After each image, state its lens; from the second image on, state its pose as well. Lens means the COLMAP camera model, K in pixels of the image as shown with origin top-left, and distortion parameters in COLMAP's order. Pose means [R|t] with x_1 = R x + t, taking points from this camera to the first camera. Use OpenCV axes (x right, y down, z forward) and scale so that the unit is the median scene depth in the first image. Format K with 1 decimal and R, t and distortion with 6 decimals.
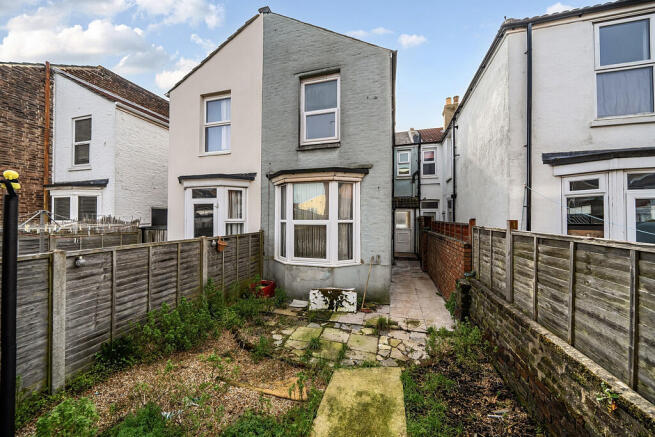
lens RADIAL K [[227.6, 0, 324.0], [0, 227.6, 218.2], [0, 0, 1]] dist [-0.002162, -0.000161]
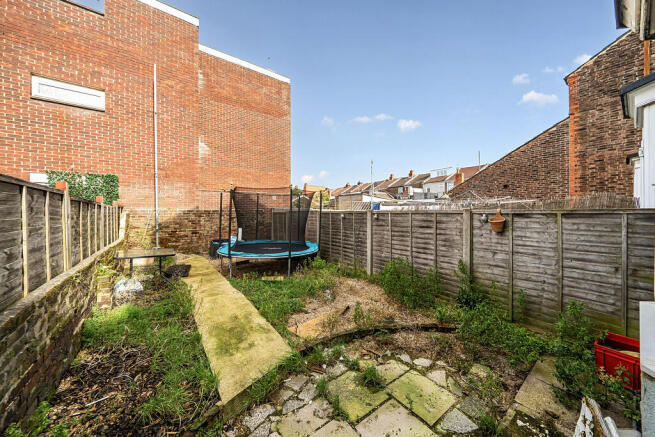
lens RADIAL K [[227.6, 0, 309.7], [0, 227.6, 213.4], [0, 0, 1]] dist [-0.002162, -0.000161]
pose [[-0.646751, 0.000554, -0.762701, 0.532827], [0.003042, 0.999994, -0.001853, 0.115200], [0.762695, -0.003519, -0.646749, 1.283483]]
